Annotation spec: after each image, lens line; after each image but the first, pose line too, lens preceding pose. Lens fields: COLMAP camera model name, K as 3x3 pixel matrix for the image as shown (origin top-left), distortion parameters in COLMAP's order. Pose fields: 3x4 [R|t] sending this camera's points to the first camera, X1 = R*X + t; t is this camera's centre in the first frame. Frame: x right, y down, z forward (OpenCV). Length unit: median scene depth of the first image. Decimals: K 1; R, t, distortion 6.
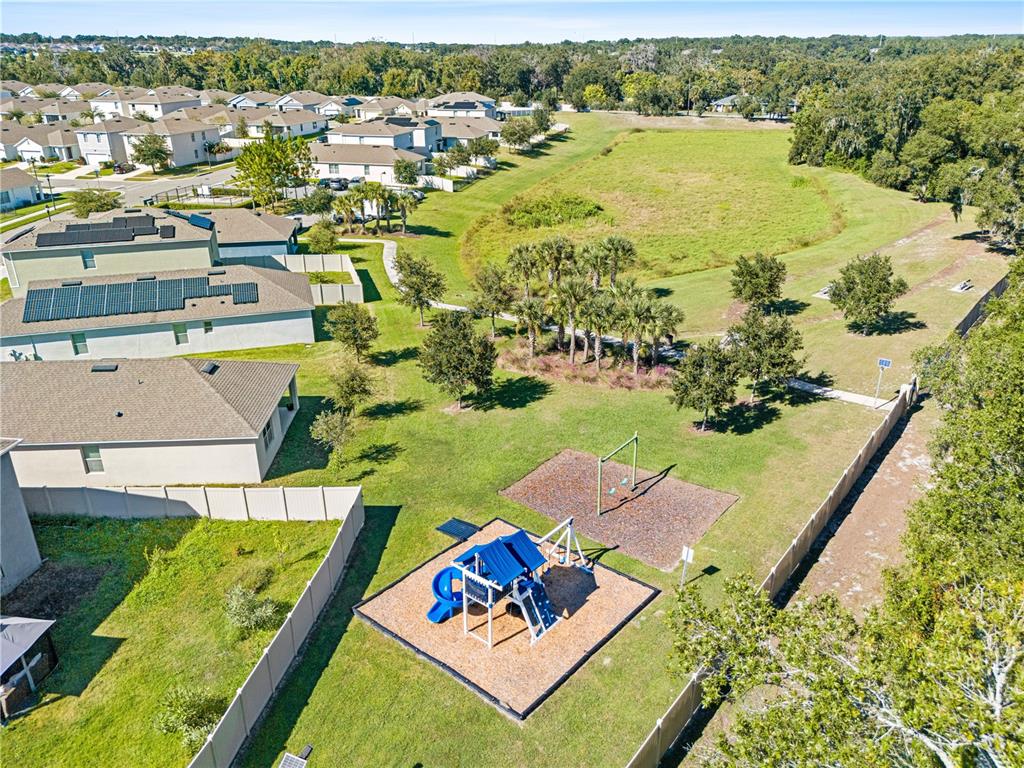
lens RADIAL K [[736.2, 0, 512.0], [0, 736.2, 384.0], [0, 0, 1]] dist [0.055817, -0.052979]
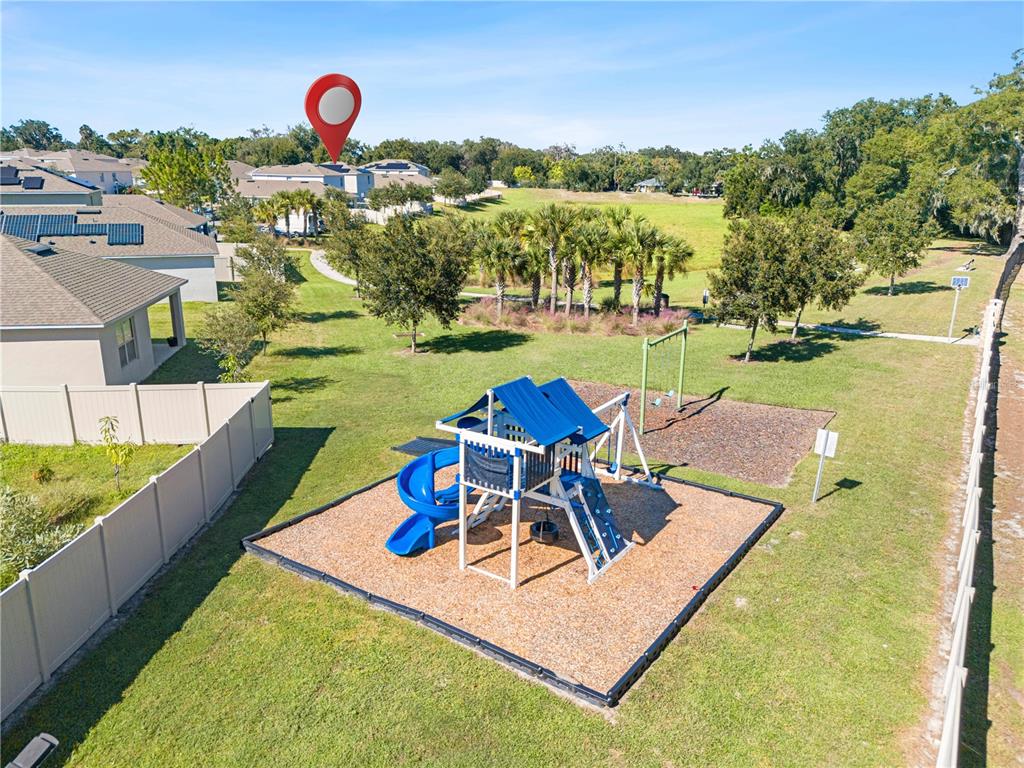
lens RADIAL K [[736.2, 0, 512.0], [0, 736.2, 384.0], [0, 0, 1]] dist [0.055817, -0.052979]
pose [[0.995520, -0.007934, 0.094214, -0.057178], [0.018421, 0.993654, -0.110963, 0.200189], [-0.092736, 0.112202, 0.989349, 0.350426]]
